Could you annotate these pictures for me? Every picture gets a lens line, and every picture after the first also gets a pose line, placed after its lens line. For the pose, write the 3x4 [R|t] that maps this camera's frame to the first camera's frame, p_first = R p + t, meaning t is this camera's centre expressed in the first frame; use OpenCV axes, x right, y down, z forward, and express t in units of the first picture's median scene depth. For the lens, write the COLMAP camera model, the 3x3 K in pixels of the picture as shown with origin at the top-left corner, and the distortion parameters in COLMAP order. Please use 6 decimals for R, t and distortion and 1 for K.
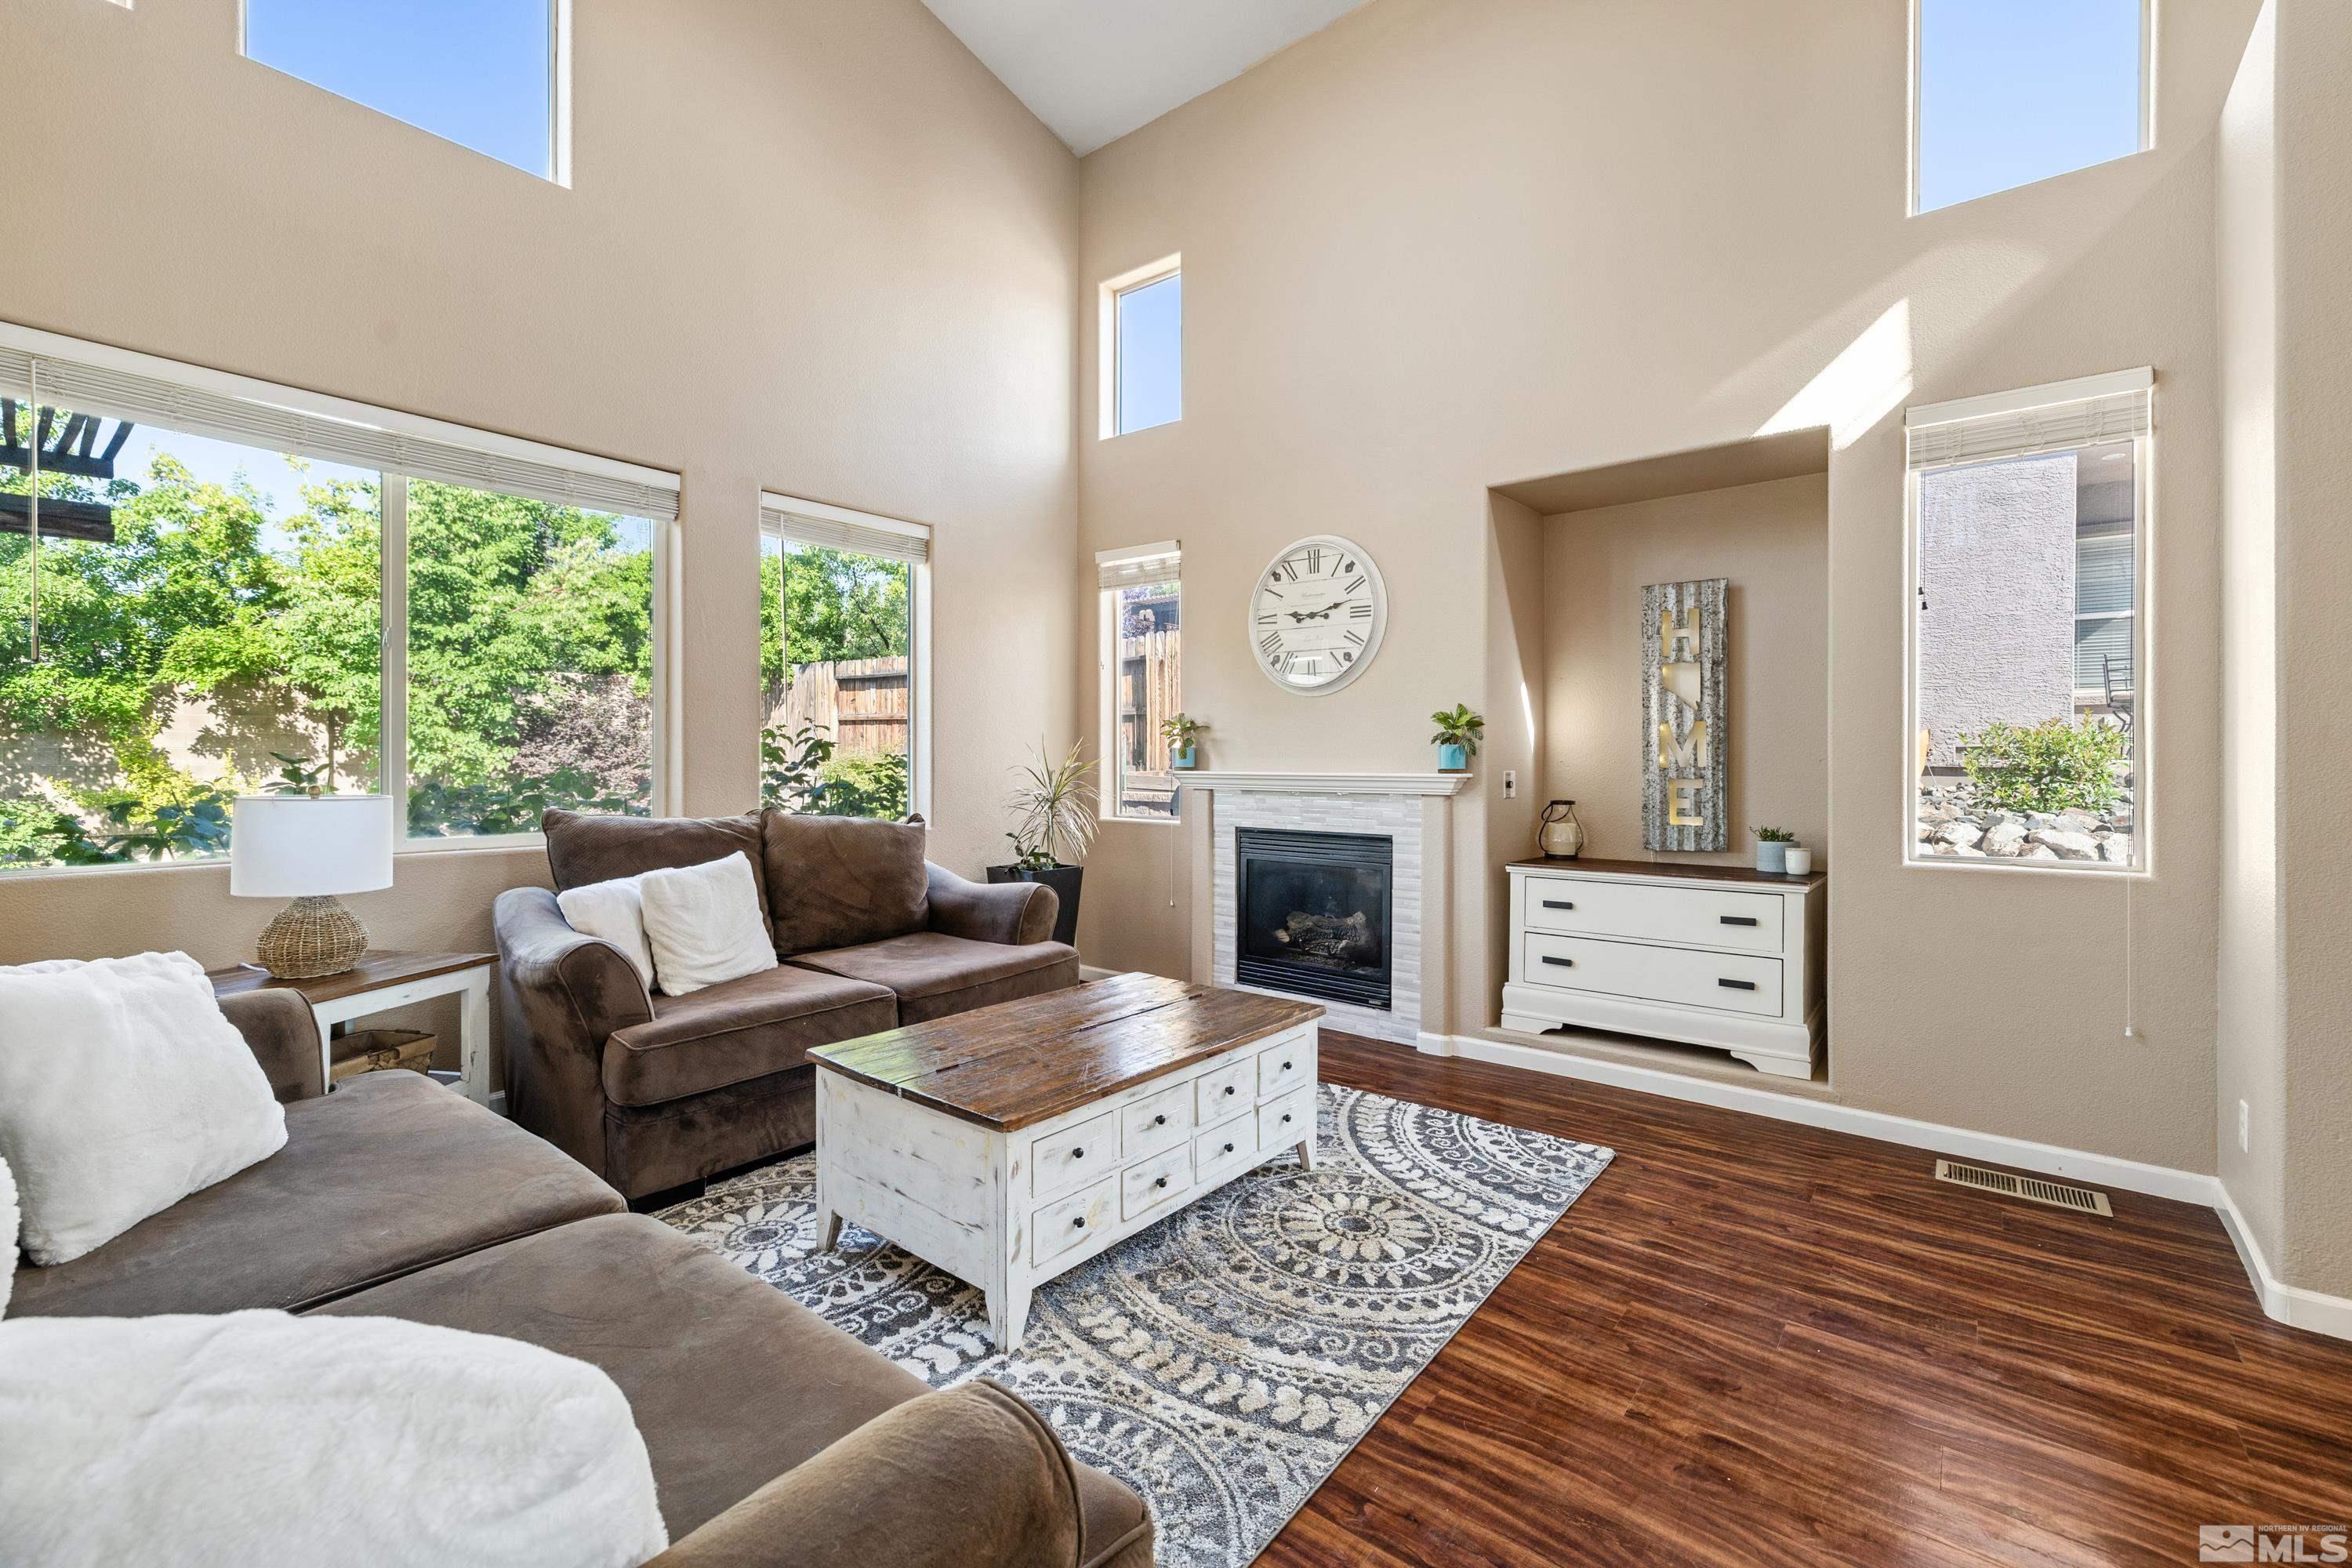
lens RADIAL K [[998.0, 0, 1188.0], [0, 998.0, 760.8], [0, 0, 1]] dist [0.017440, 0.000239]
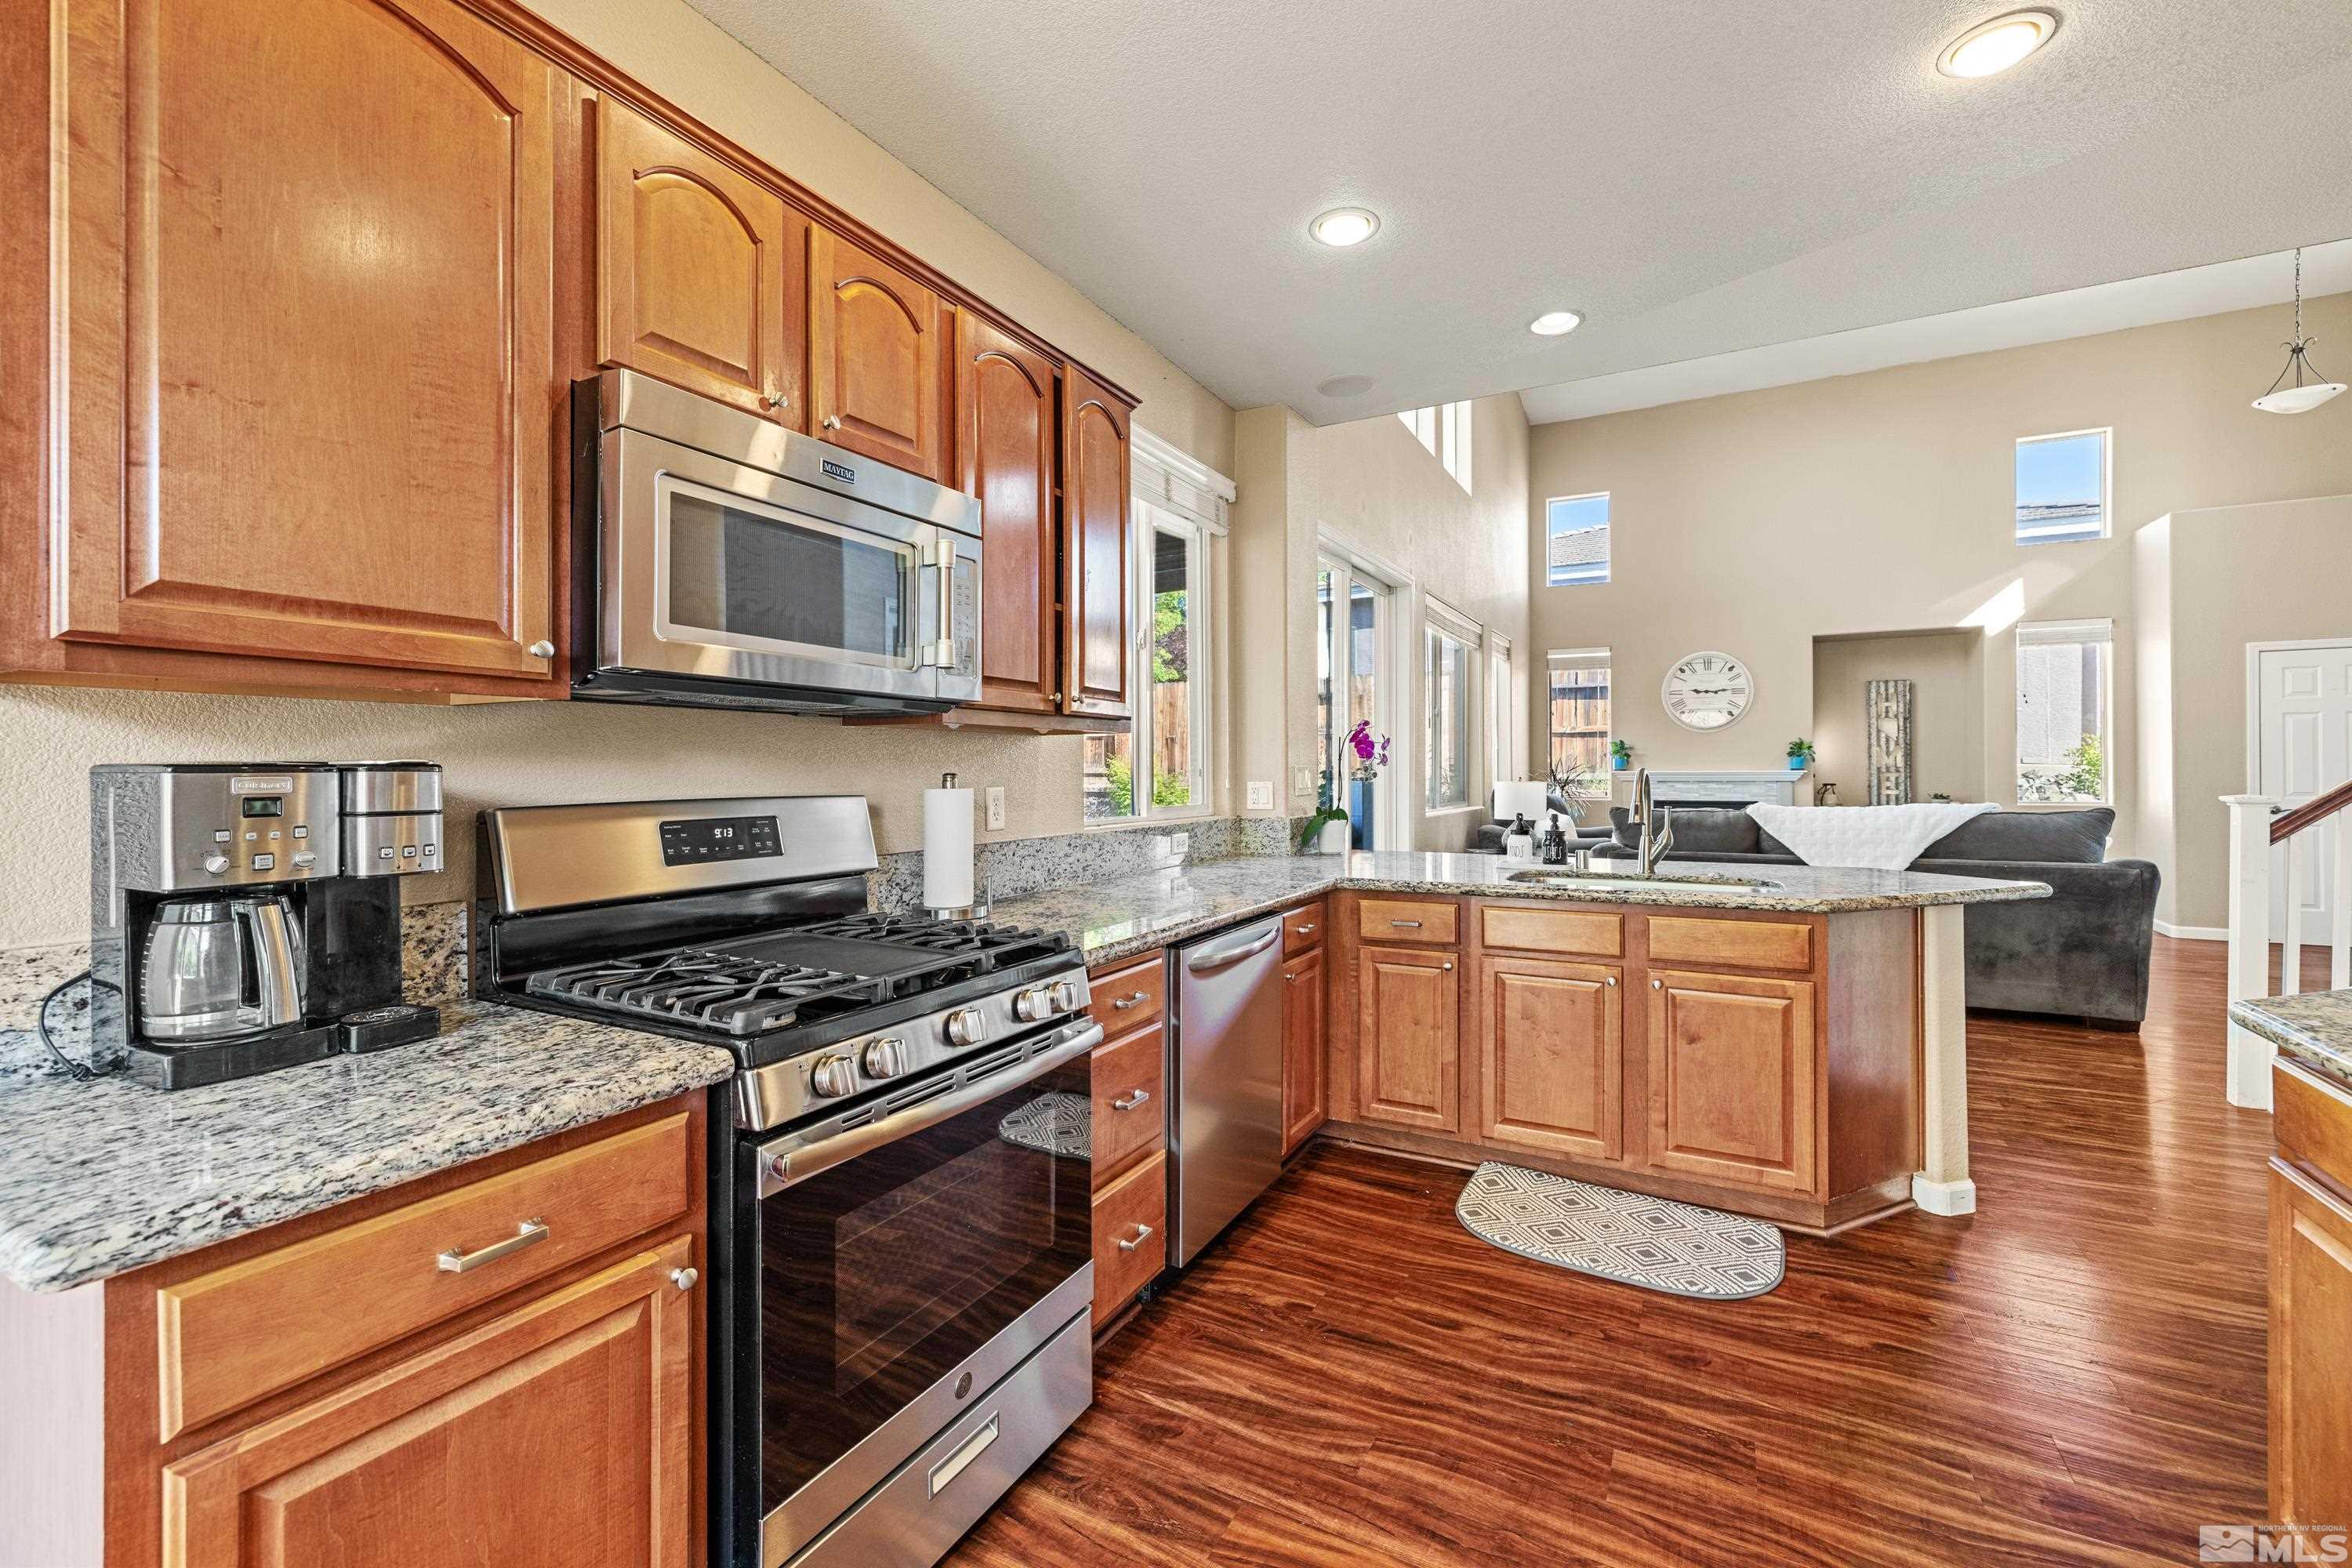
lens RADIAL K [[998.0, 0, 1188.0], [0, 998.0, 760.8], [0, 0, 1]] dist [0.017440, 0.000239]
pose [[0.981262, -0.006723, 0.192559, -1.400295], [0.007766, 0.999959, -0.004663, -0.008682], [-0.192519, 0.006071, 0.981274, -0.824580]]
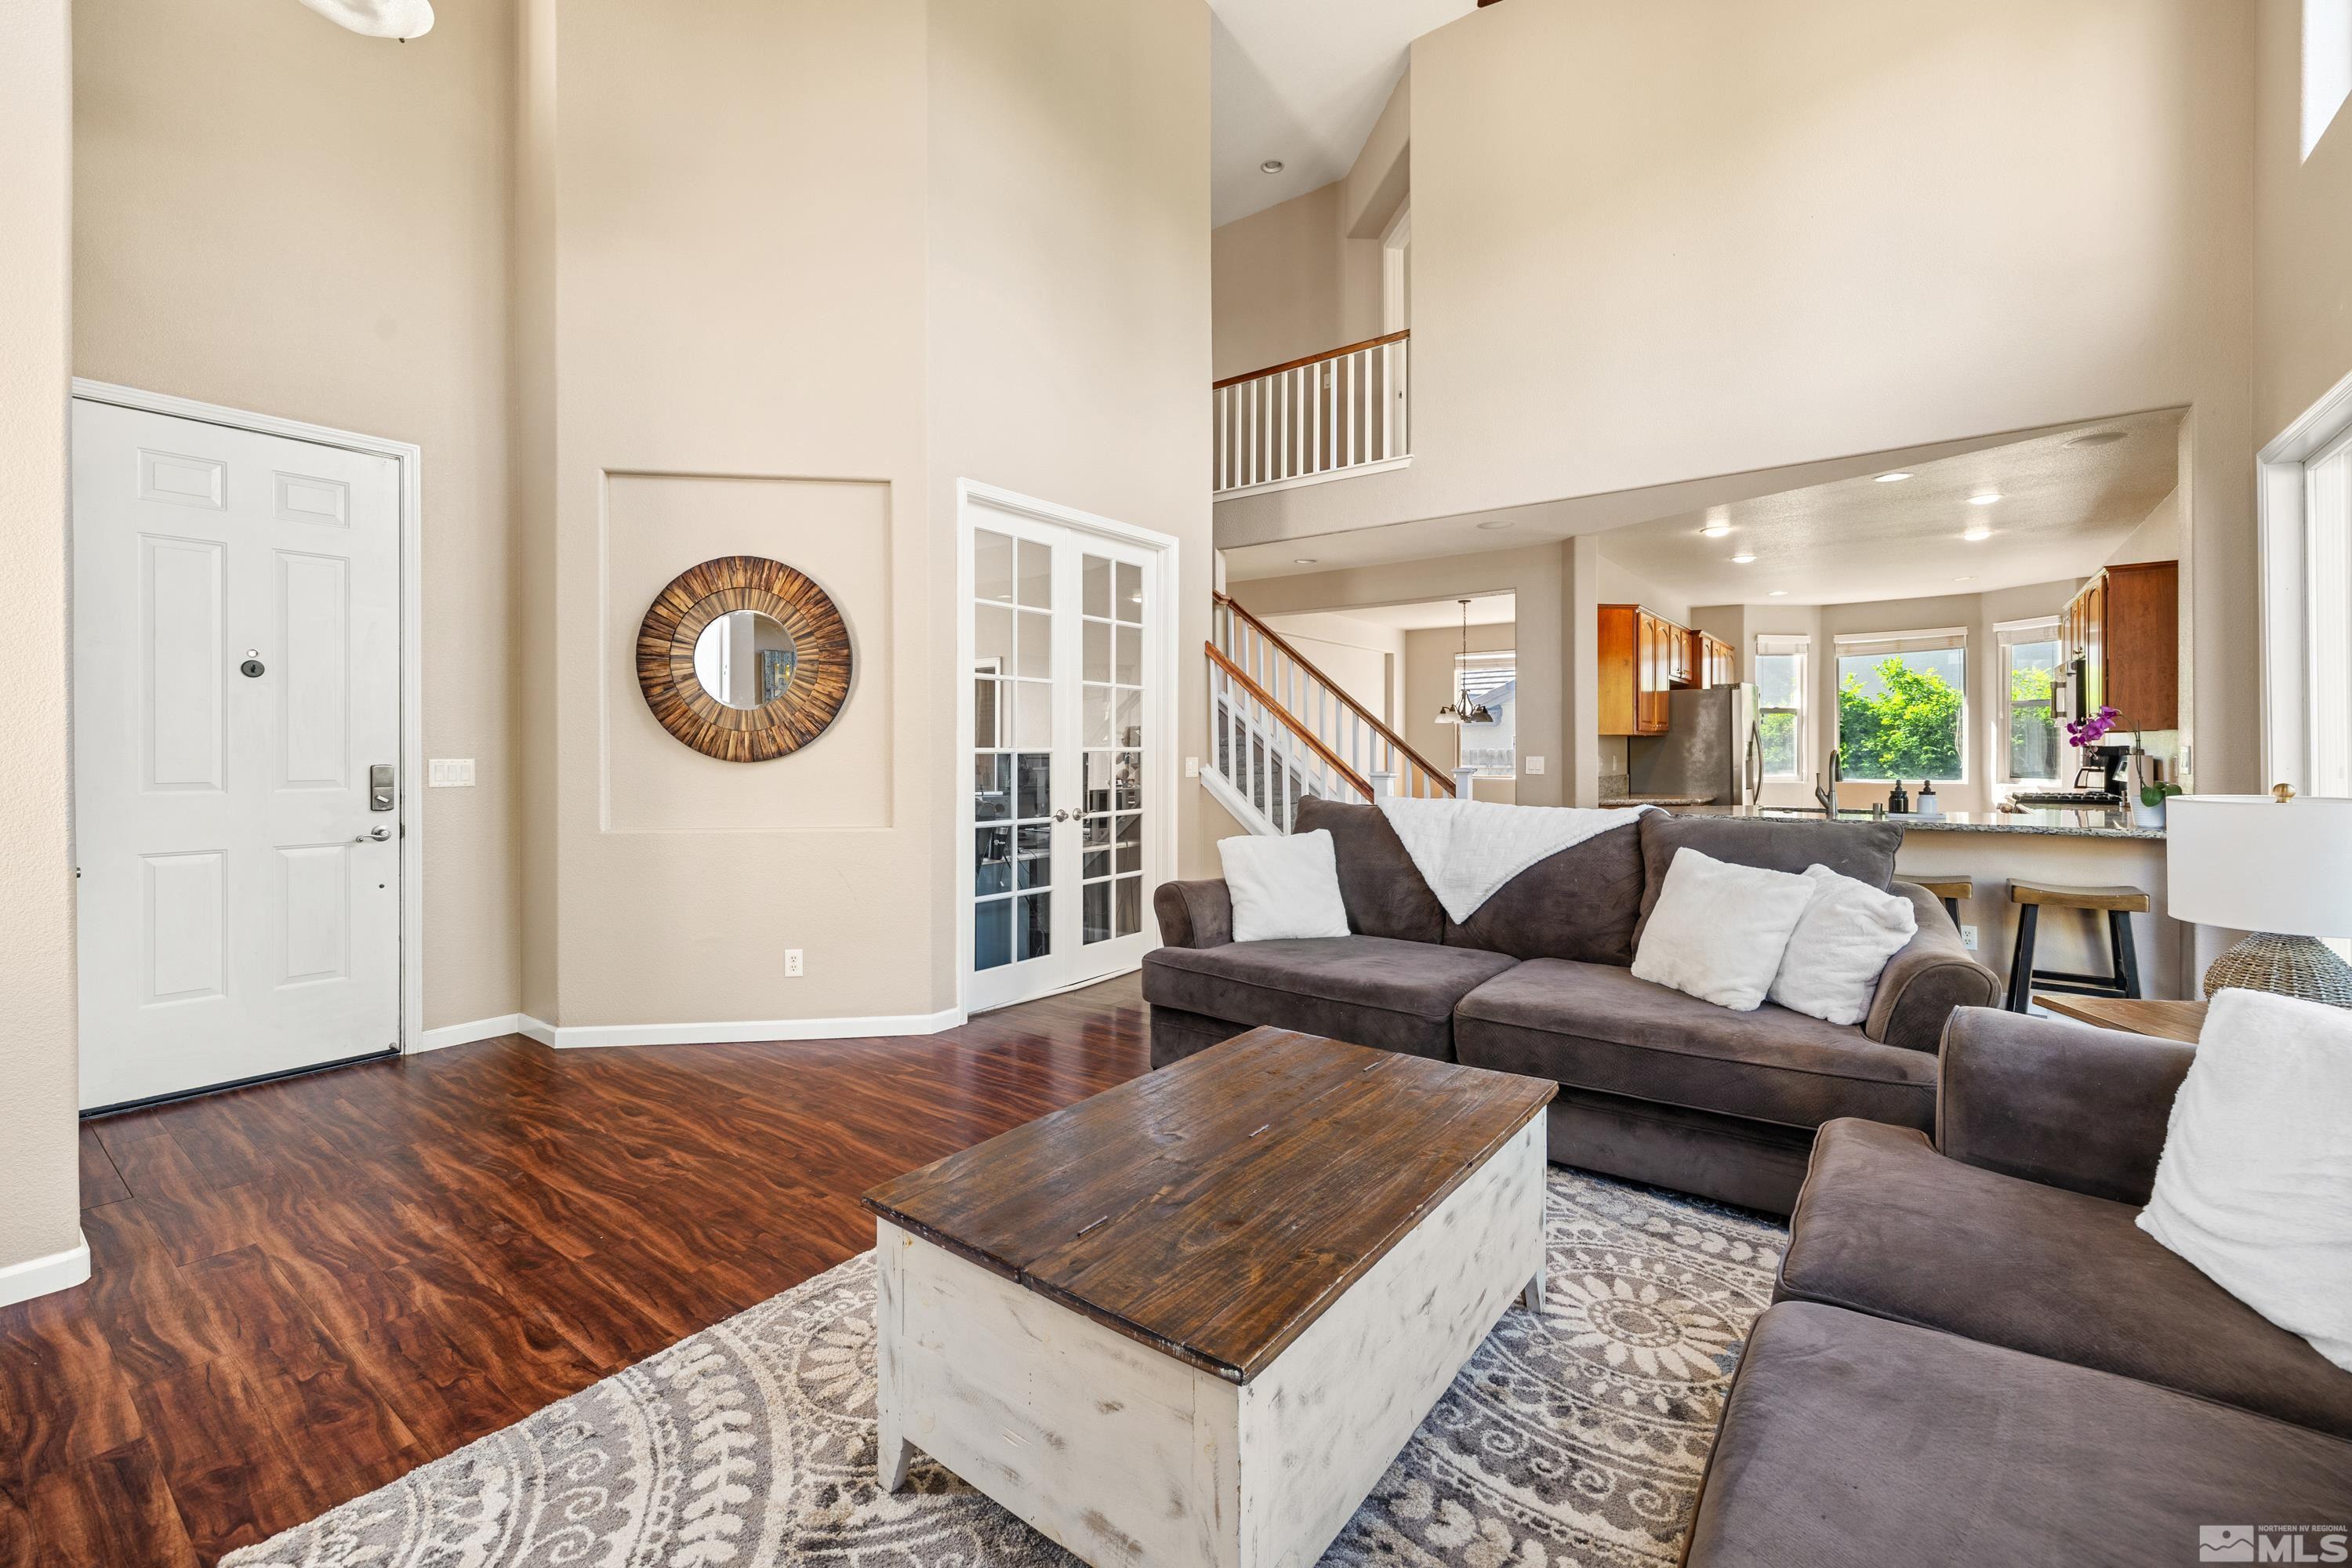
lens RADIAL K [[998.0, 0, 1188.0], [0, 998.0, 760.8], [0, 0, 1]] dist [0.017440, 0.000239]
pose [[-0.999284, 0.000517, -0.037823, -0.016212], [0.000071, 0.999930, 0.011794, 0.000150], [0.037826, 0.011783, -0.999215, 1.153426]]
